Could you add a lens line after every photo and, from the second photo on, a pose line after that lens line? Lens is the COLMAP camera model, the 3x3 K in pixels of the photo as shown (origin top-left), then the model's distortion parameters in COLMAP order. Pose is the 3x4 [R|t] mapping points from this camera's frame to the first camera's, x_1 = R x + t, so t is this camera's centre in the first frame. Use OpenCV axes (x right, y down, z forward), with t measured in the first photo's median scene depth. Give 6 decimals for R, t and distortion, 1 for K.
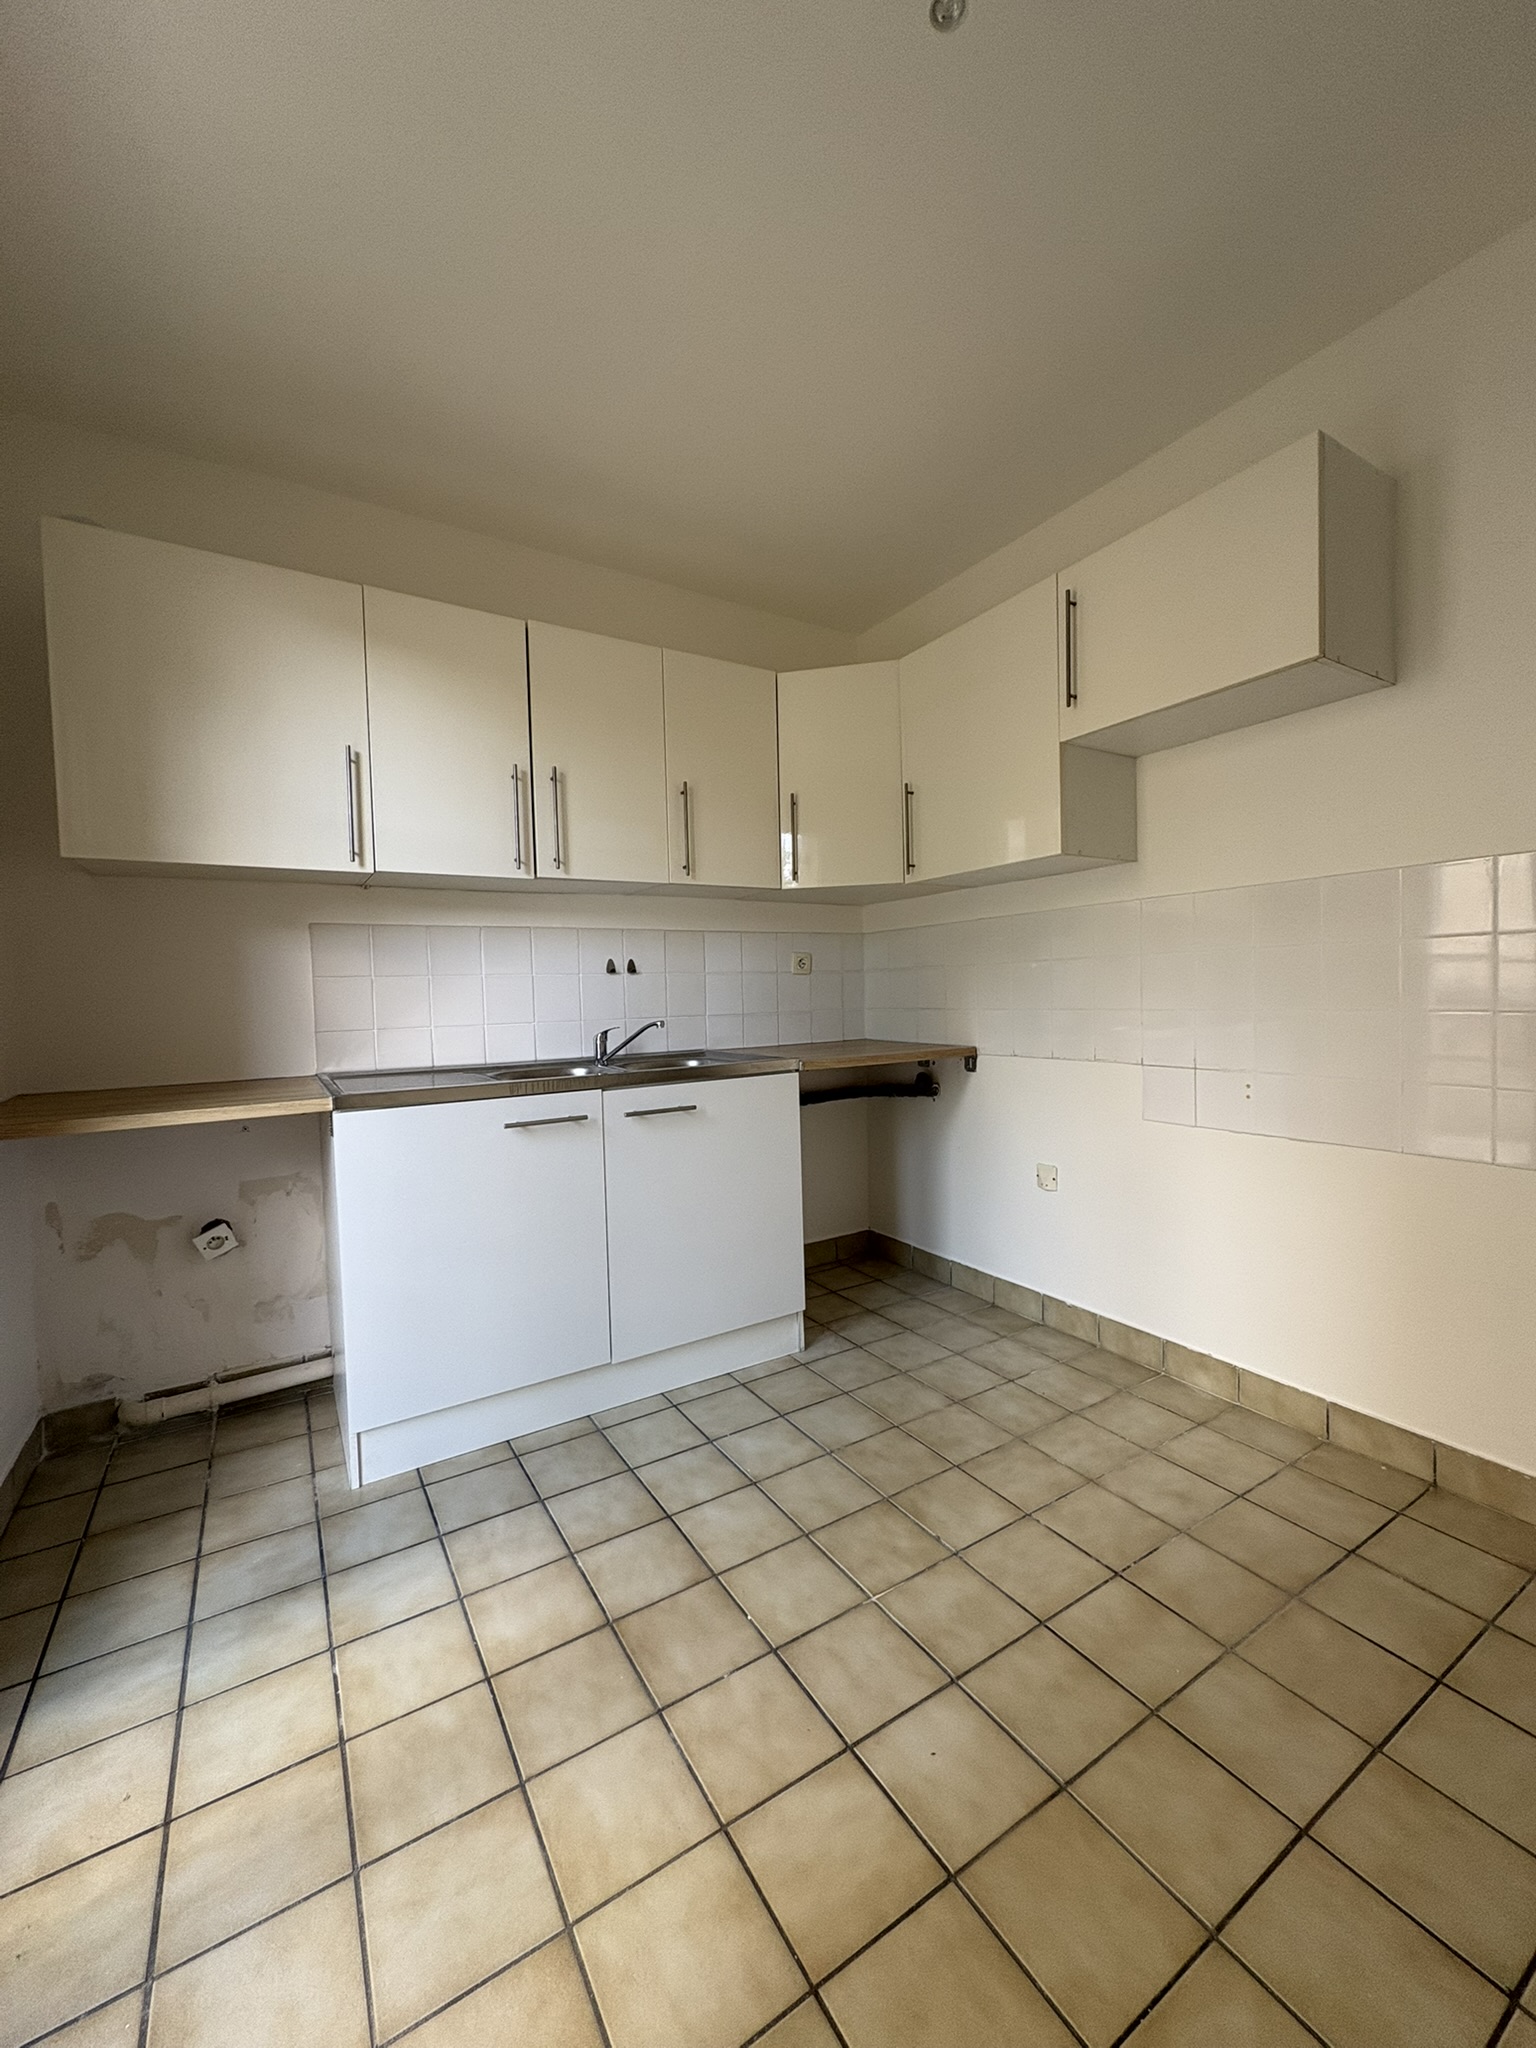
lens RADIAL K [[806.8, 0, 768.0], [0, 806.8, 1024.0], [0, 0, 1]] dist [0.000505, -0.000278]
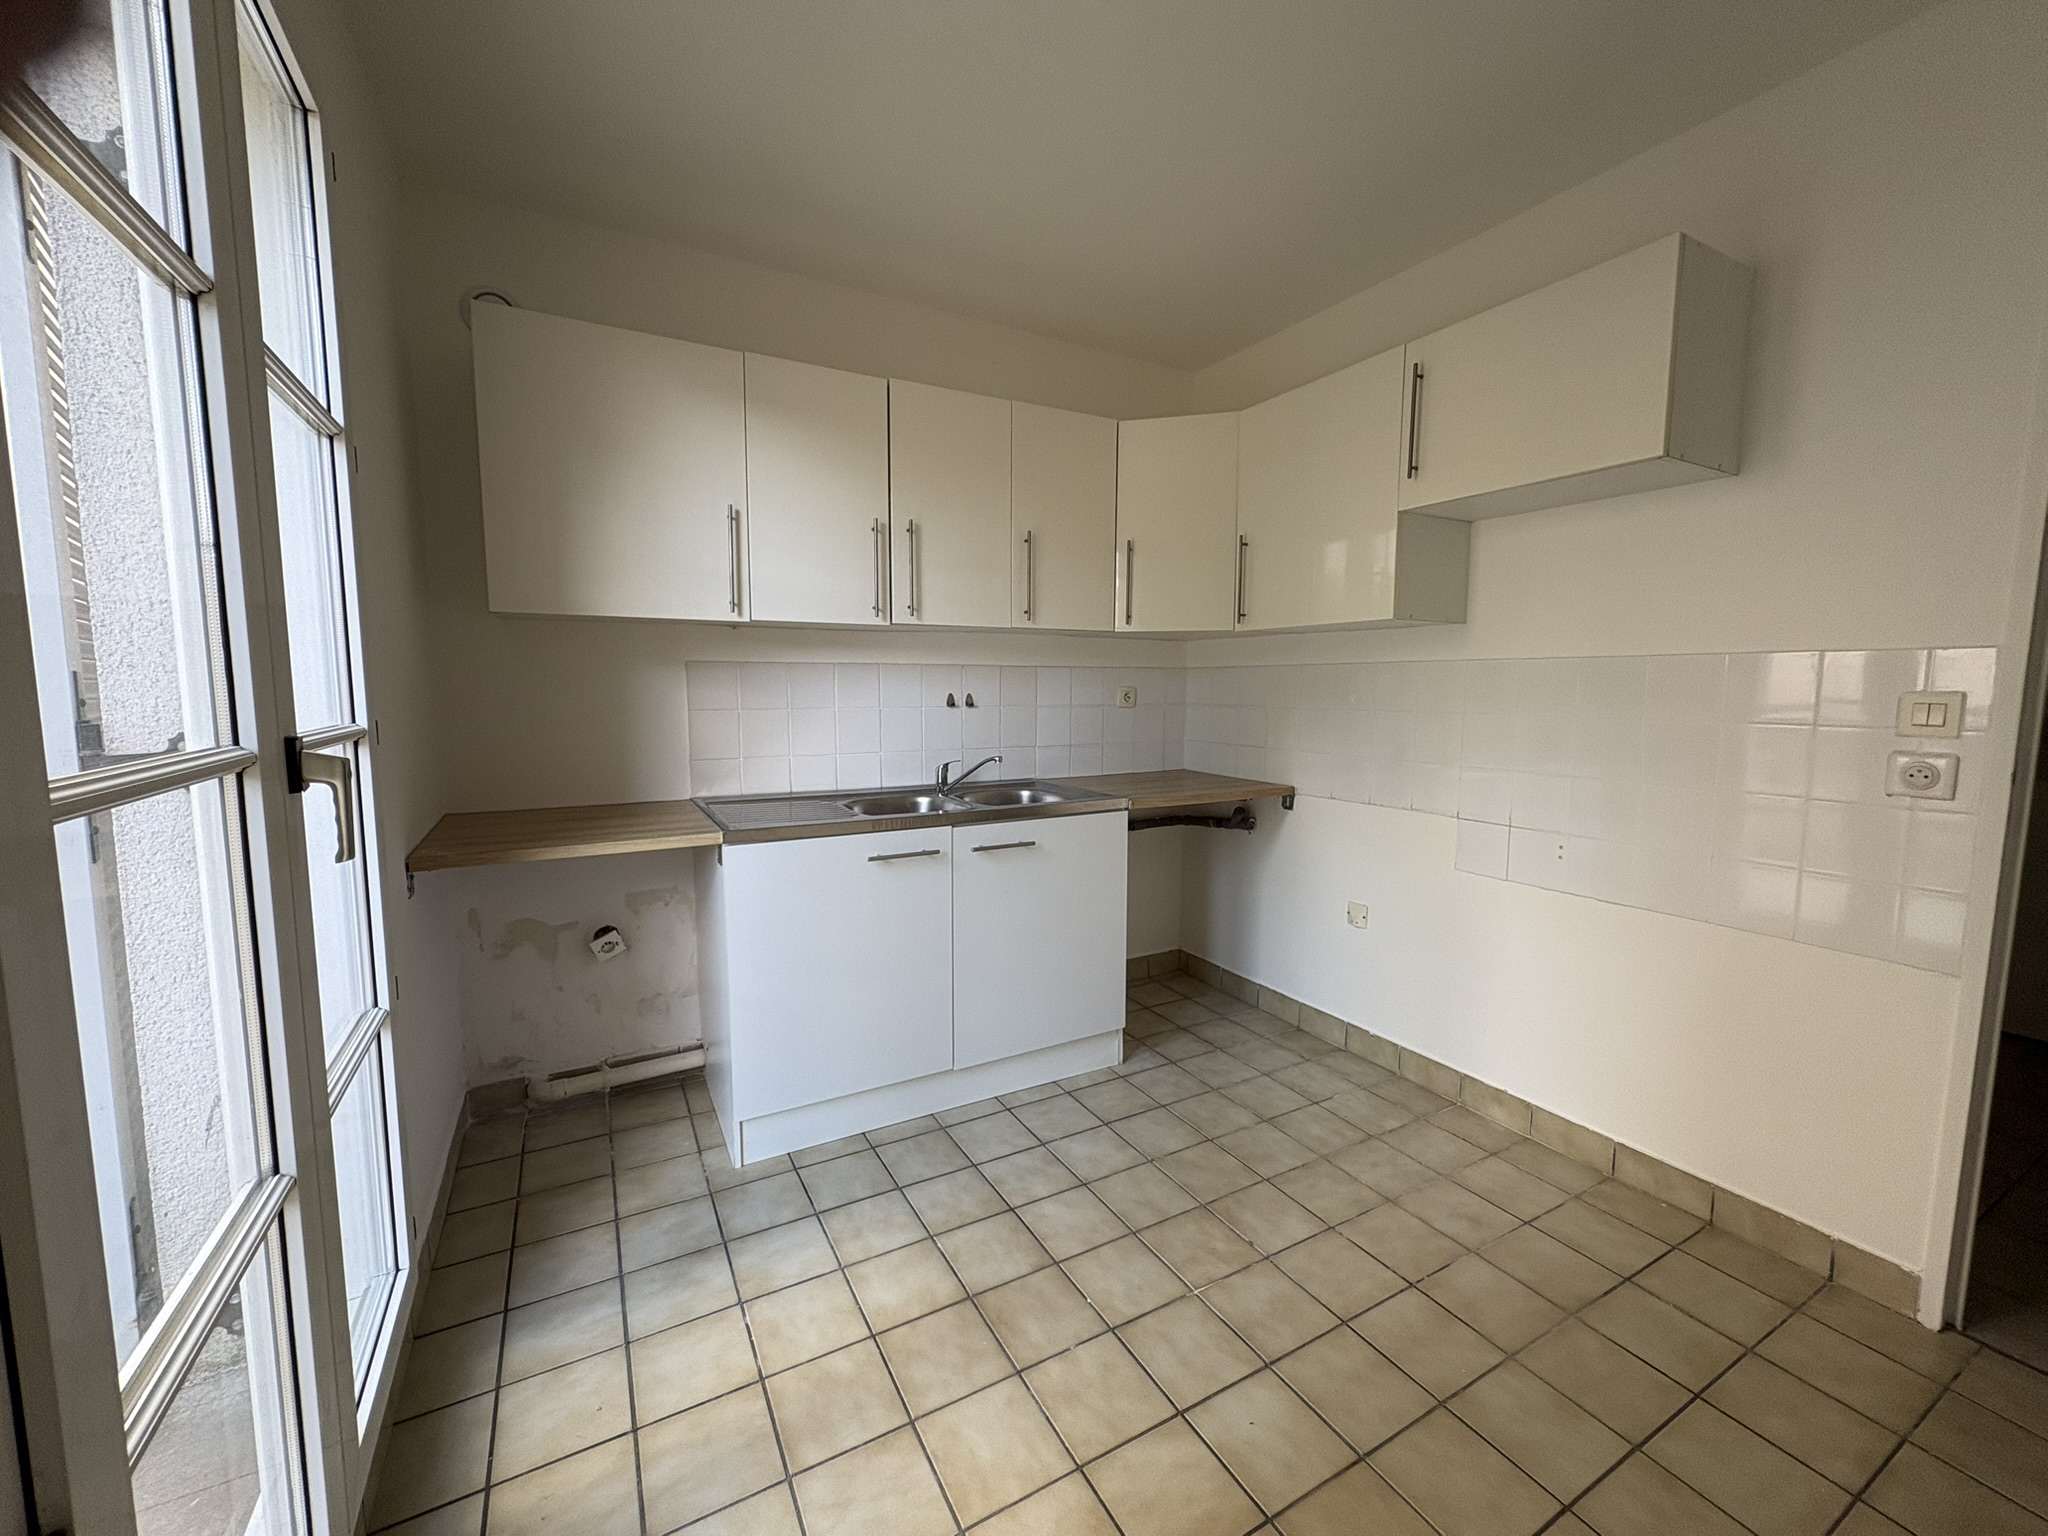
lens RADIAL K [[807.0, 0, 1021.0], [0, 807.0, 766.0], [0, 0, 1]] dist [-0.000143, -0.000298]
pose [[0.998205, 0.034150, -0.049200, -0.064835], [-0.030974, 0.997473, 0.063937, -0.076751], [0.051259, -0.062298, 0.996740, -0.085751]]
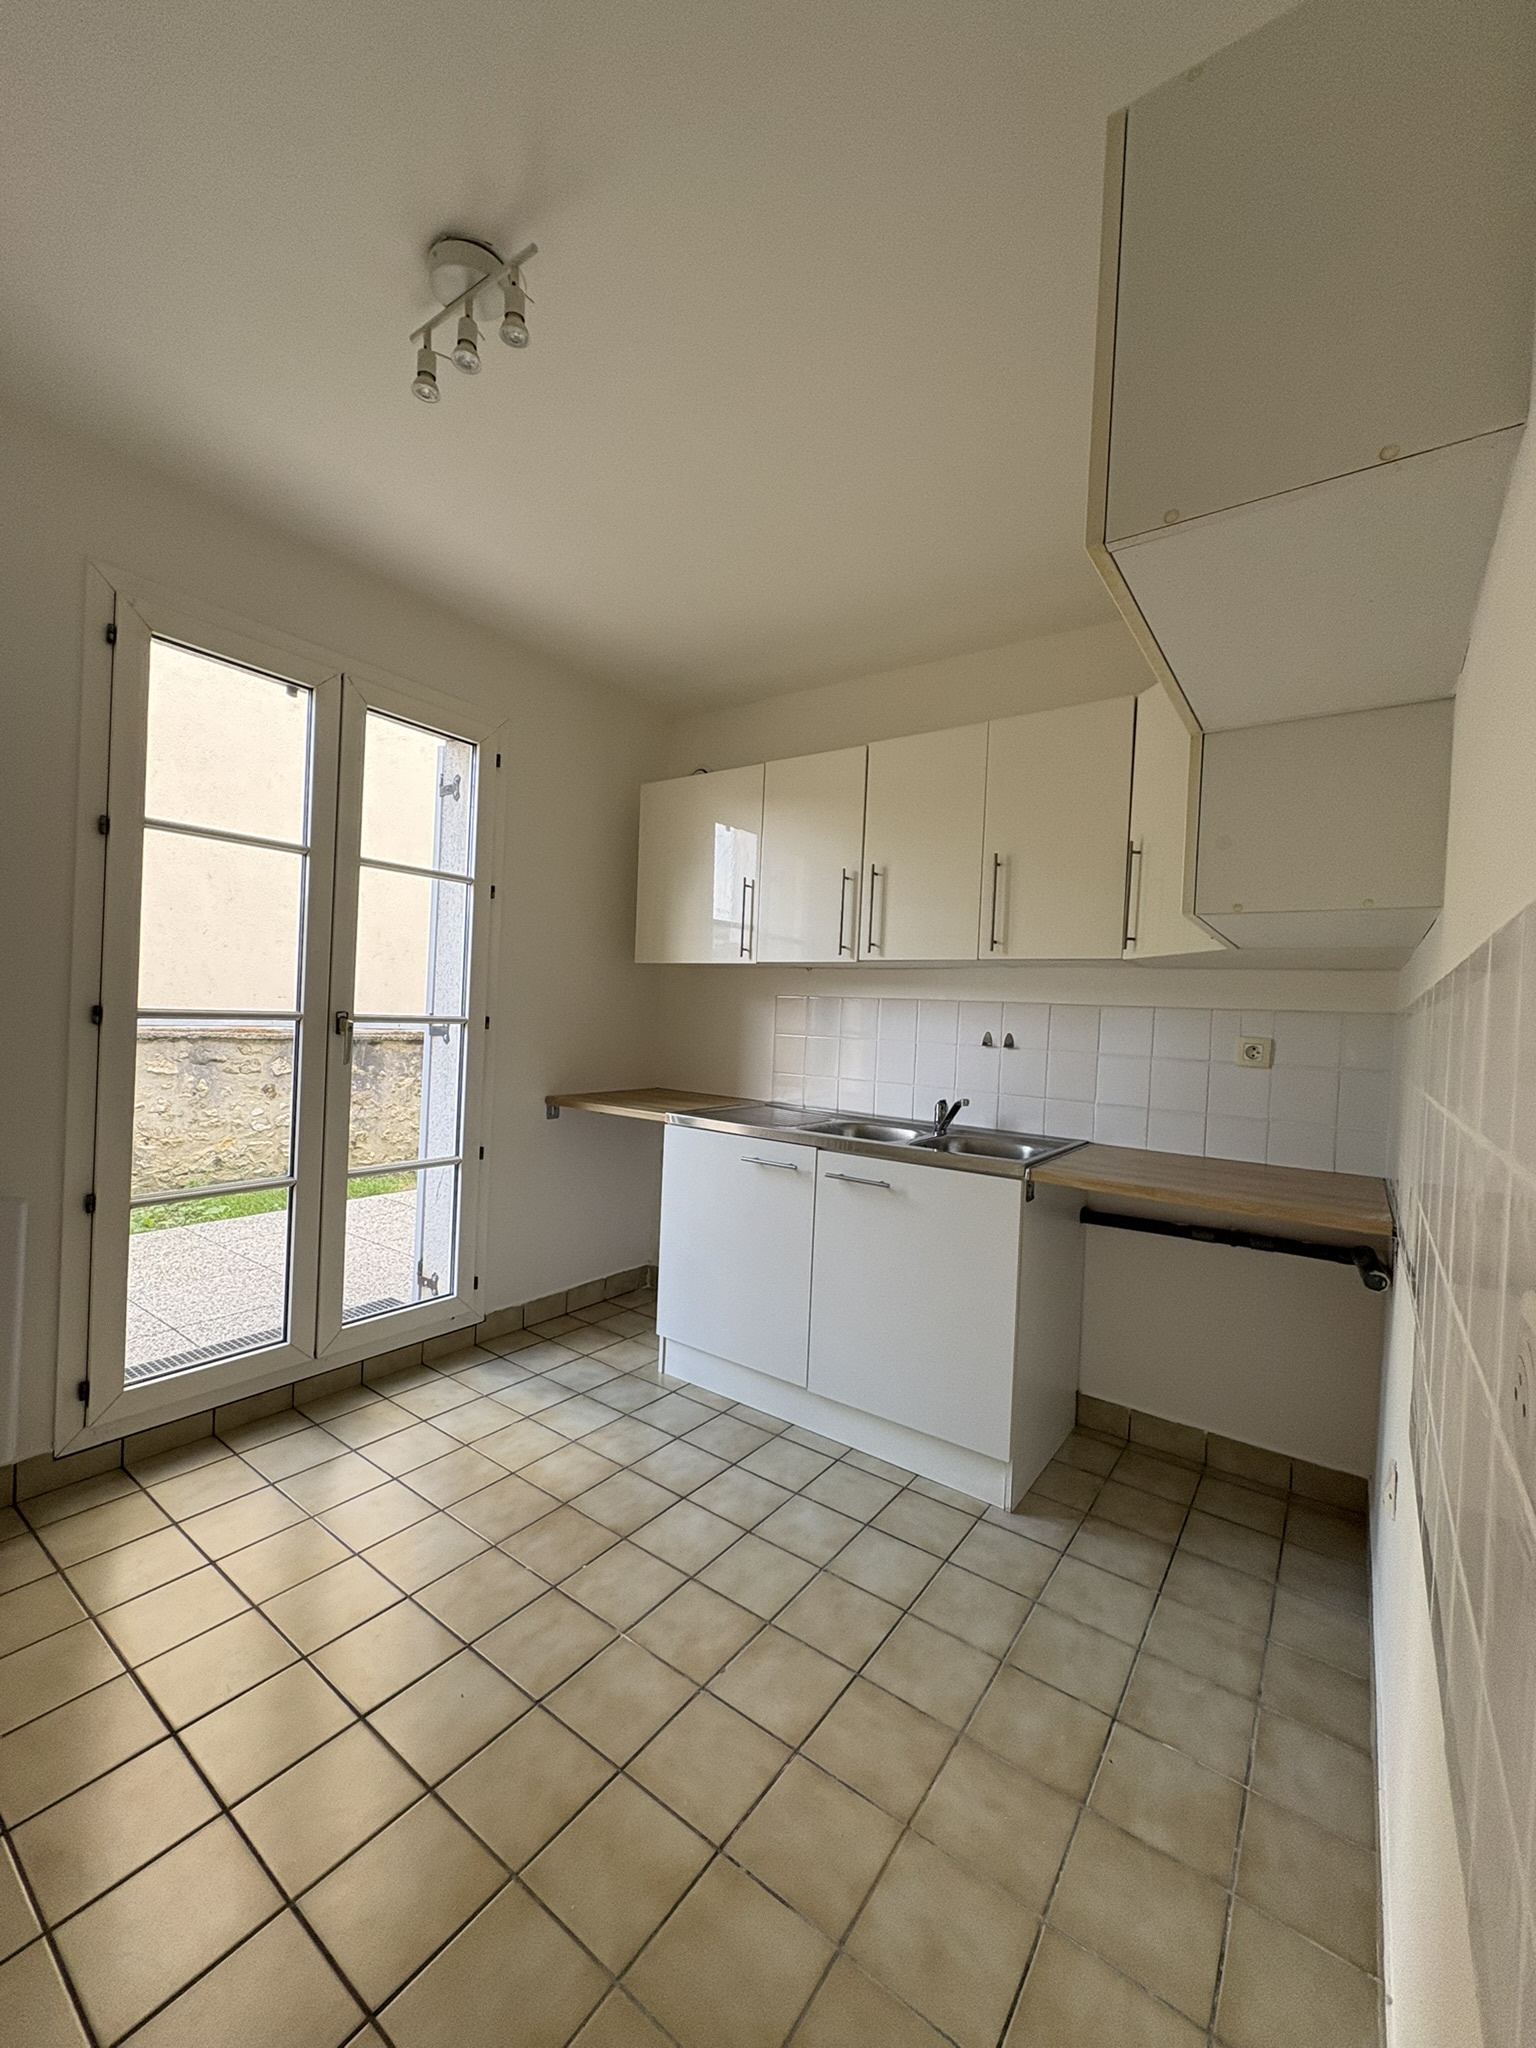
lens RADIAL K [[815.8, 0, 785.8], [0, 815.8, 1026.2], [0, 0, 1]] dist [-0.001671, 0.000481]
pose [[0.387902, 0.055943, -0.920002, 0.875126], [-0.094087, 0.995346, 0.020854, -0.117374], [0.916886, 0.078471, 0.391360, 0.514605]]
